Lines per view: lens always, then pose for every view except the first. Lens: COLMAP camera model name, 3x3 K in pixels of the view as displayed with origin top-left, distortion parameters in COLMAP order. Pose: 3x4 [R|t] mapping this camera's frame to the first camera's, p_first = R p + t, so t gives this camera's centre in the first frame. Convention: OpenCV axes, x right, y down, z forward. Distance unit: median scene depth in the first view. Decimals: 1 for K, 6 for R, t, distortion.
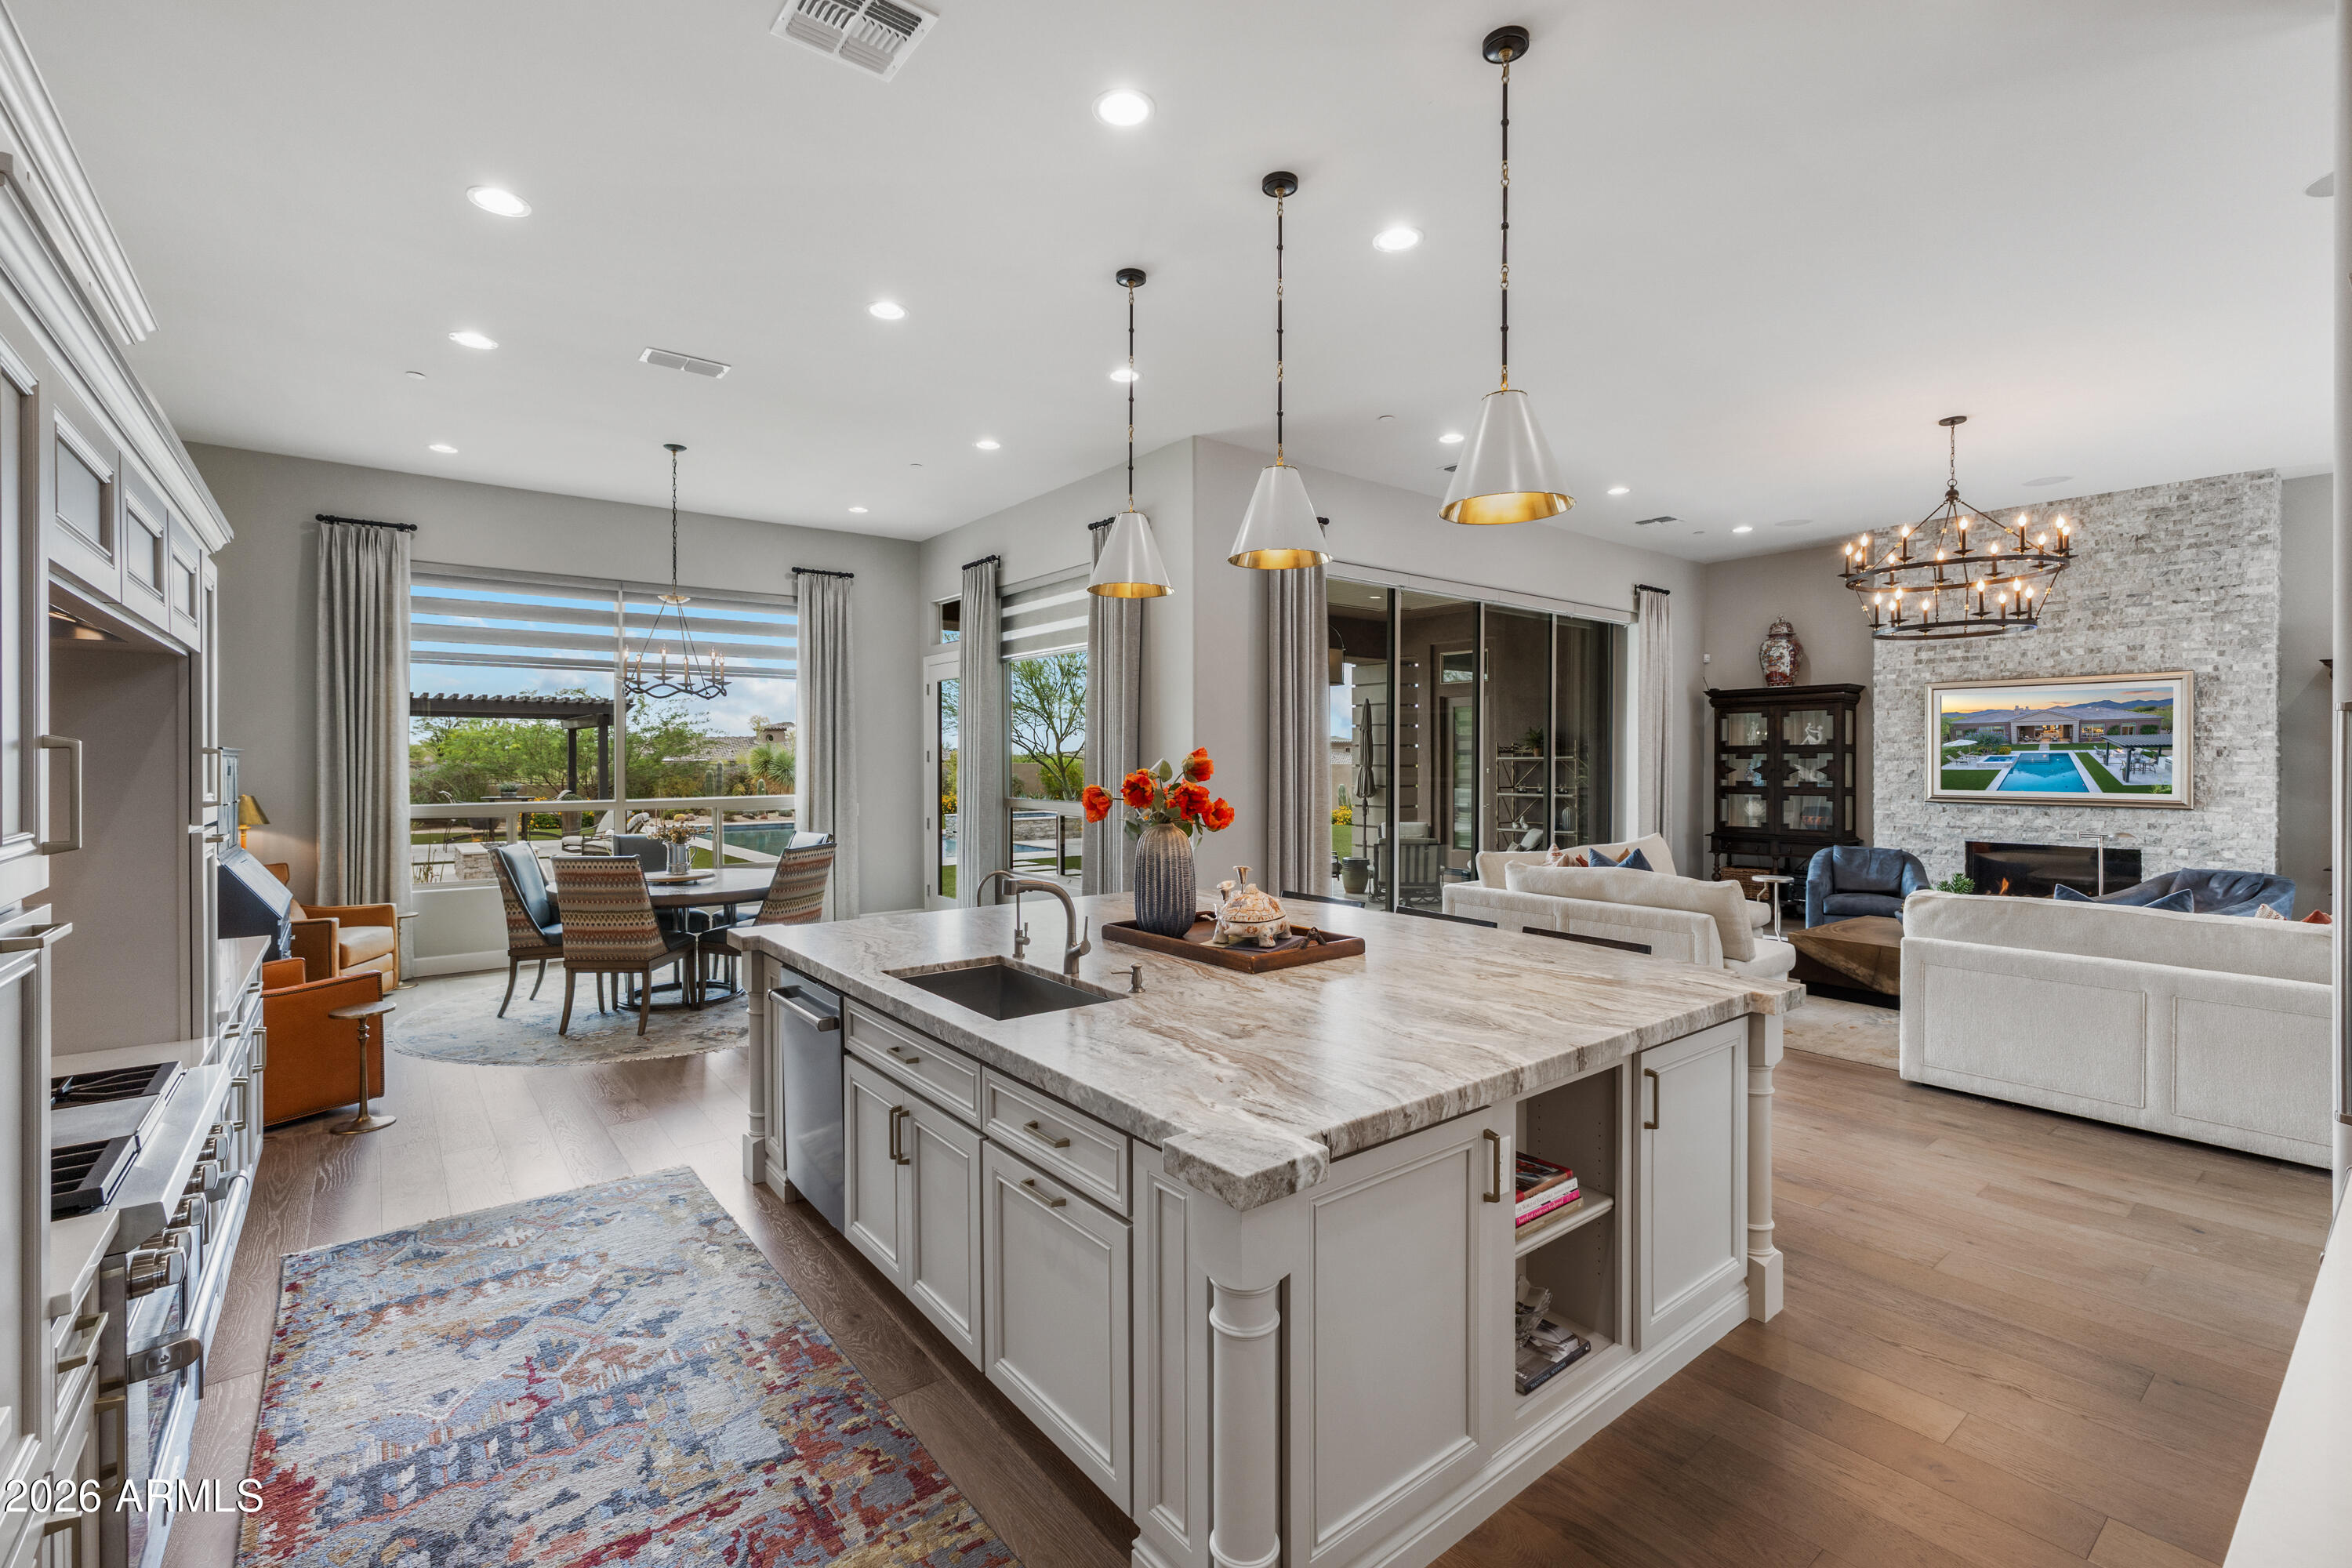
lens RADIAL K [[1031.7, 0, 1174.8], [0, 1031.7, 766.8], [0, 0, 1]] dist [-0.000134, 0.000599]
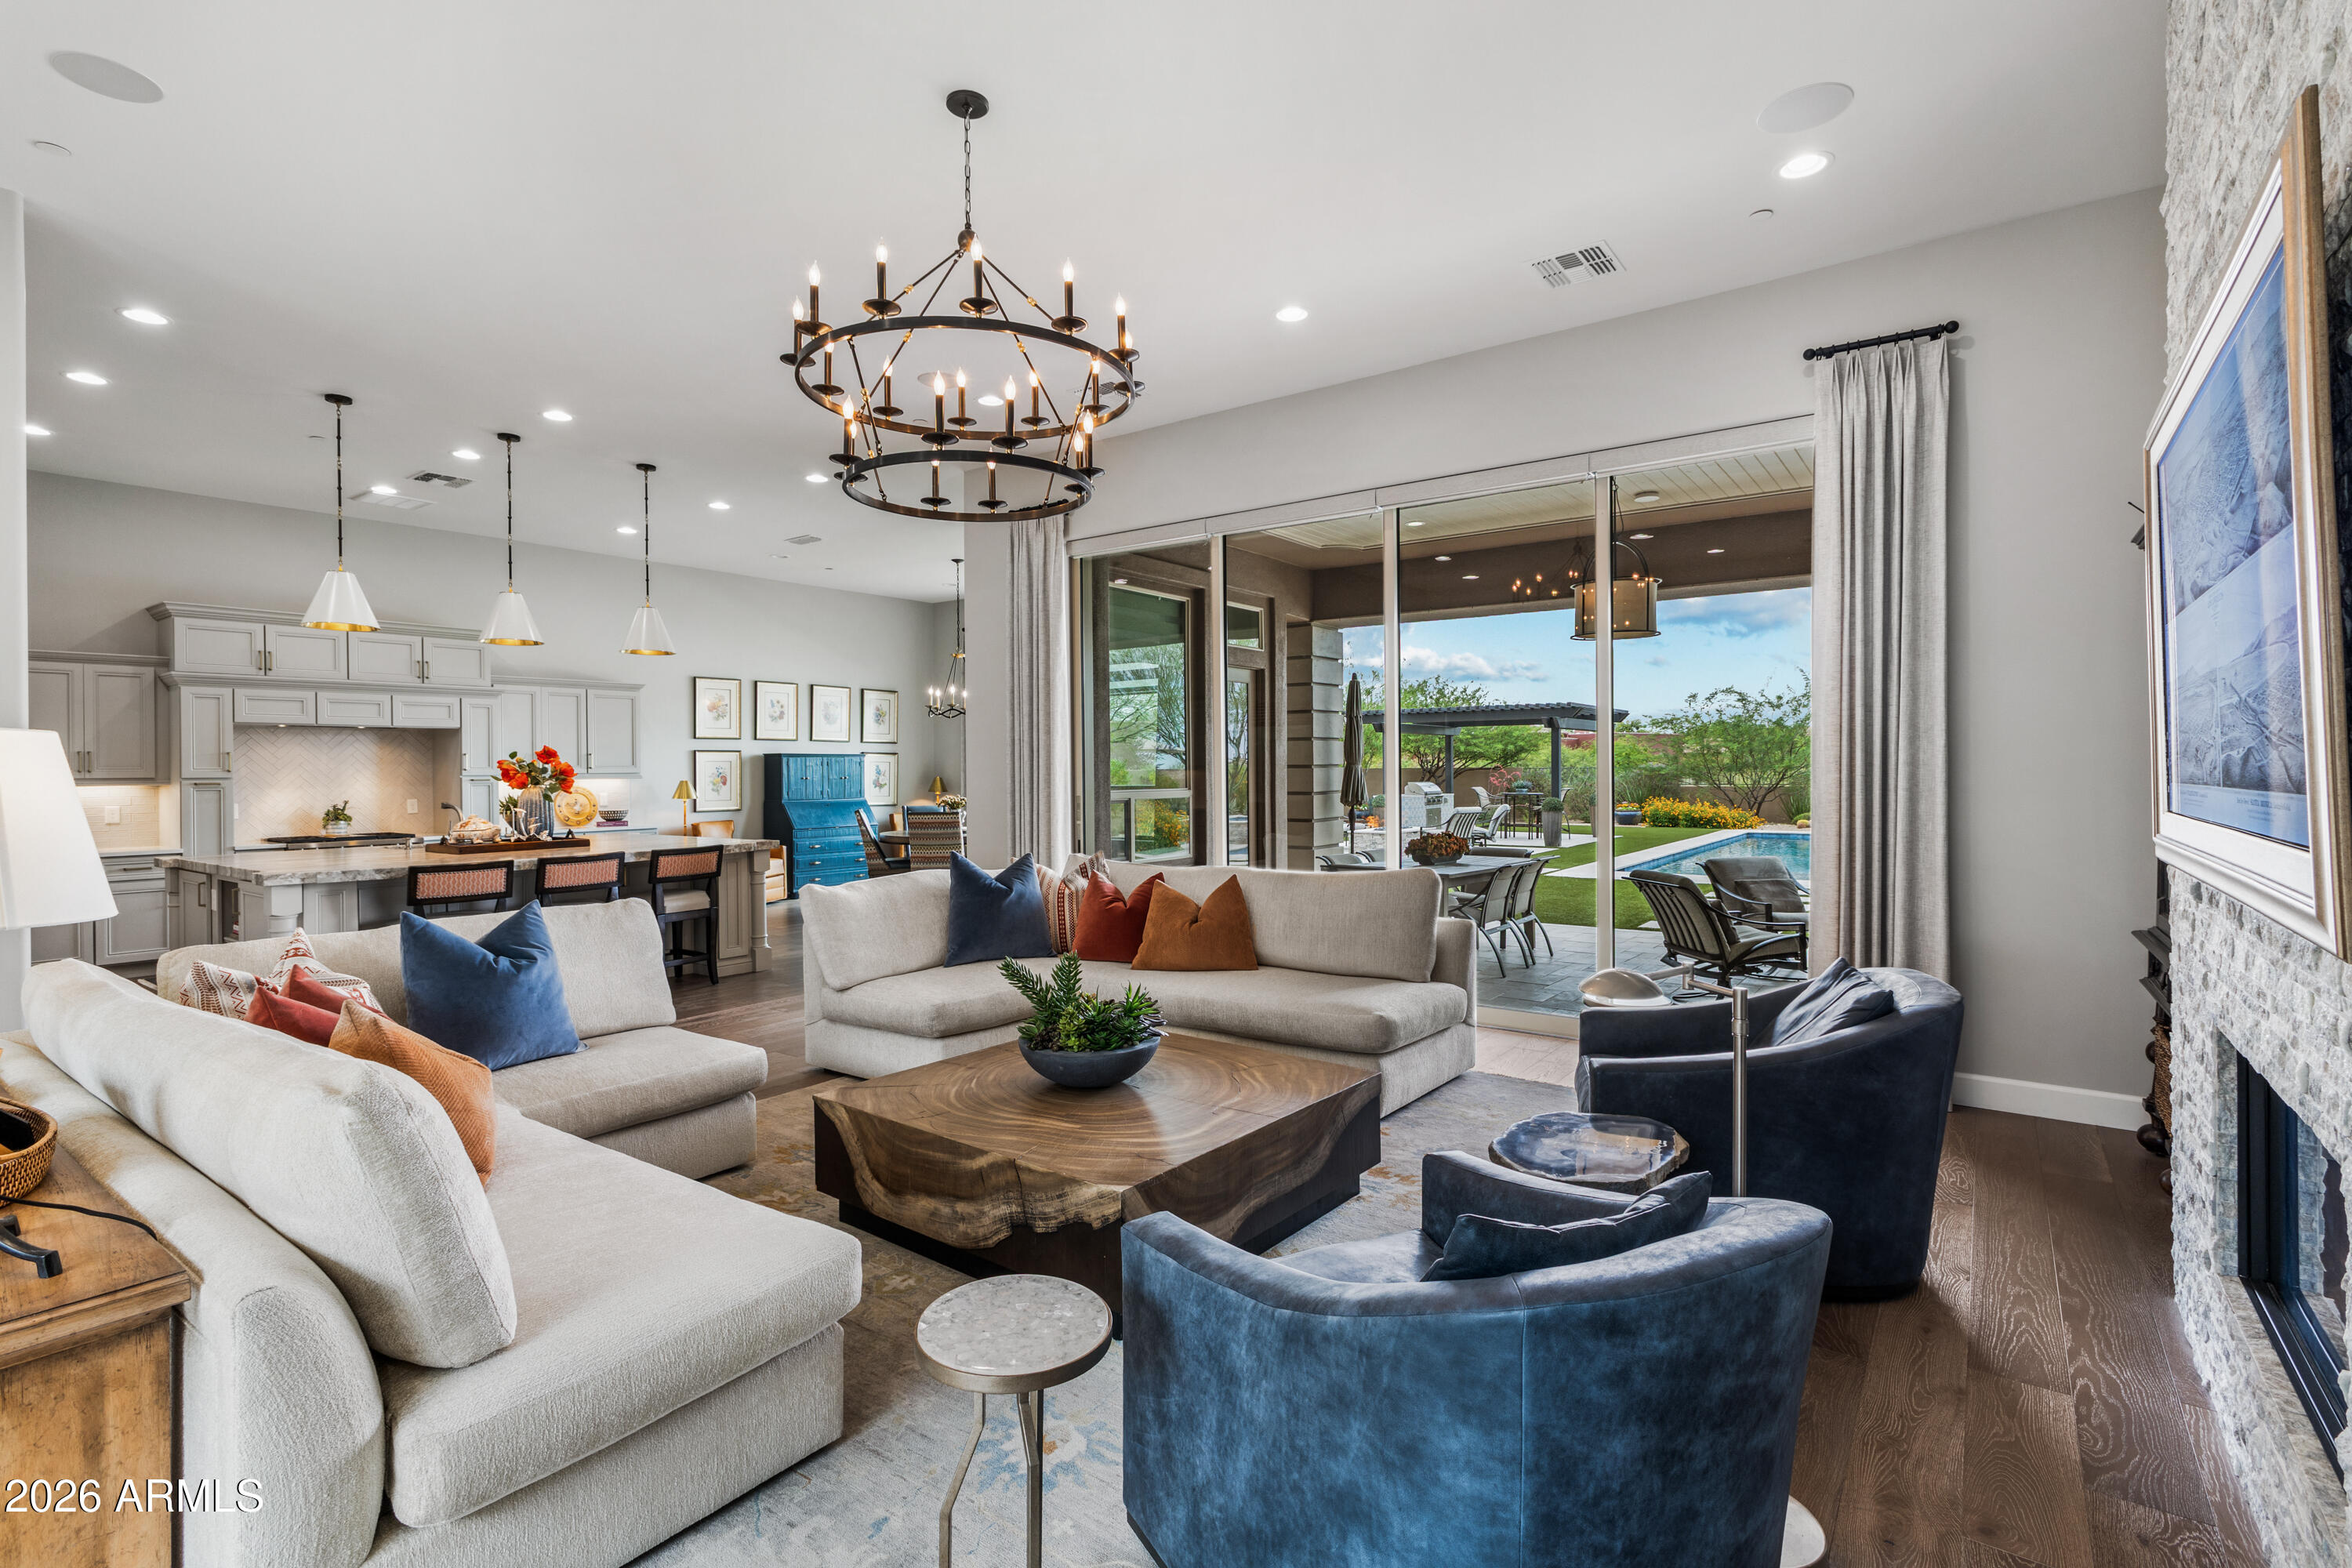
lens RADIAL K [[1088.5, 0, 1168.1], [0, 1088.5, 776.0], [0, 0, 1]] dist [0.000455, 0.000158]
pose [[0.260261, 0.004671, -0.965527, 0.965231], [-0.000823, 0.999989, 0.004616, 0.011170], [0.965538, -0.000406, 0.260262, 0.687467]]
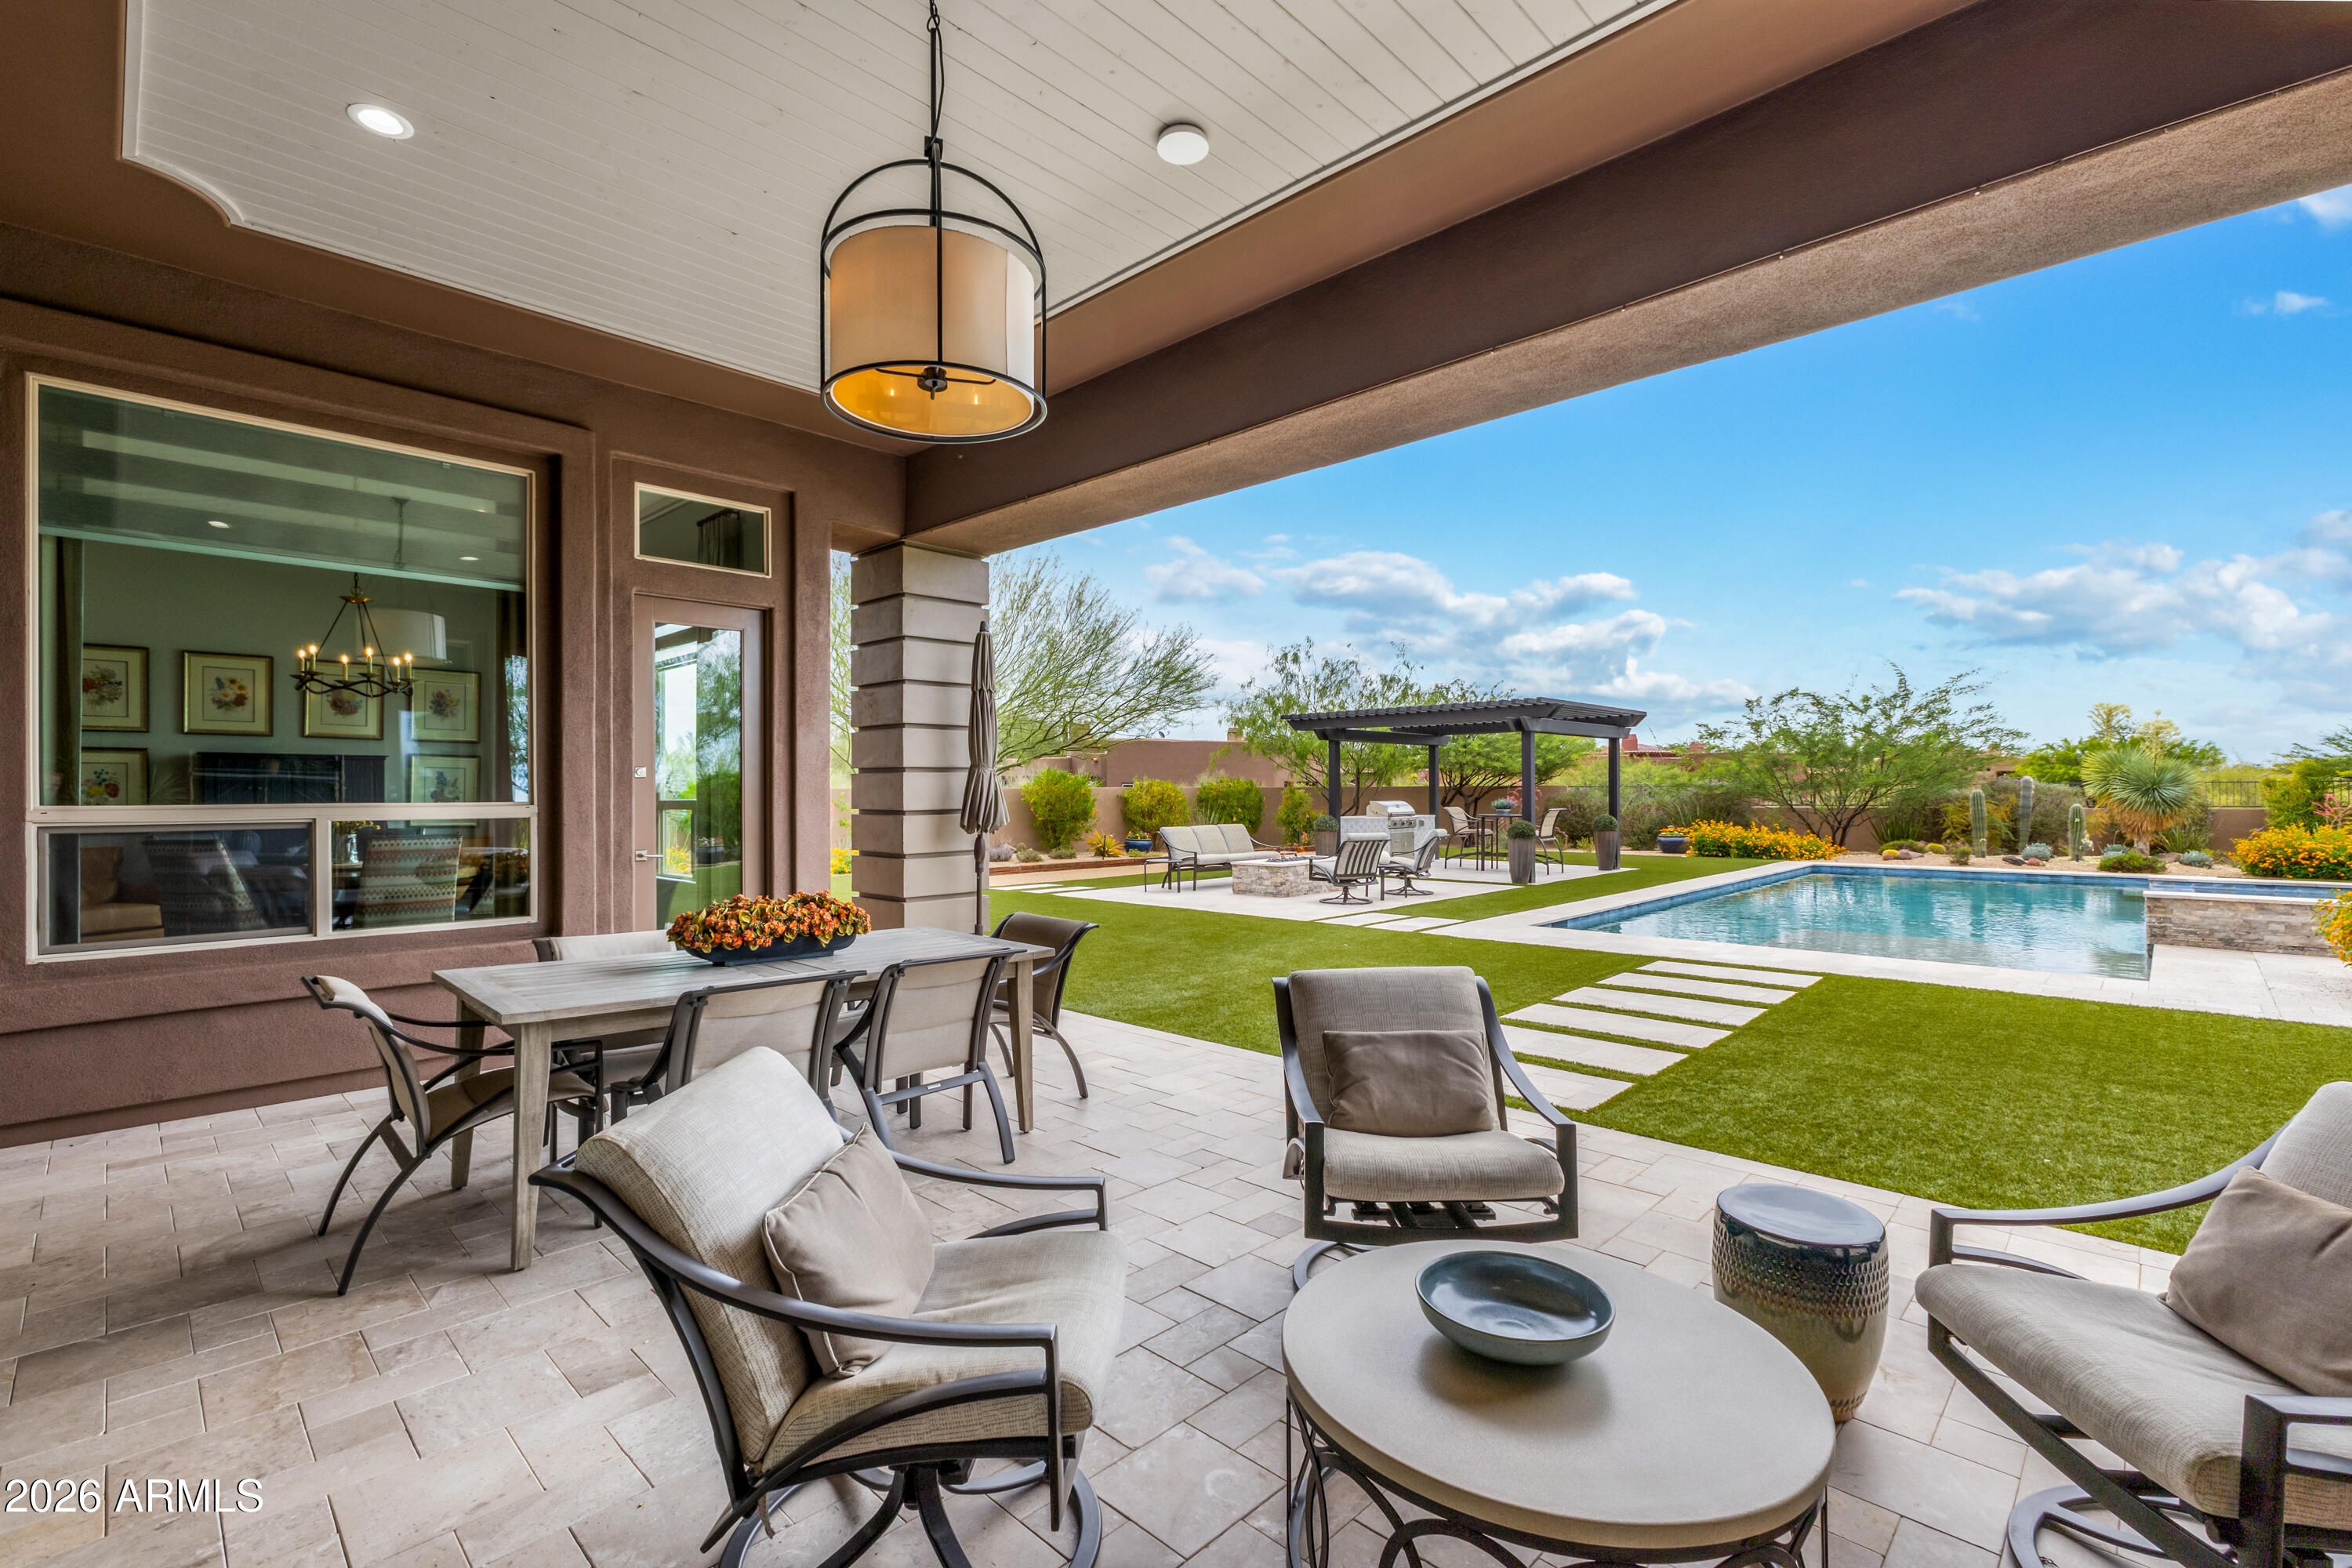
lens RADIAL K [[1031.7, 0, 1174.8], [0, 1031.7, 766.8], [0, 0, 1]] dist [-0.000134, 0.000599]
pose [[0.139103, -0.023771, -0.989993, 0.522540], [-0.002691, 0.999699, -0.024382, 0.022808], [0.990274, 0.006056, 0.138997, 1.321820]]
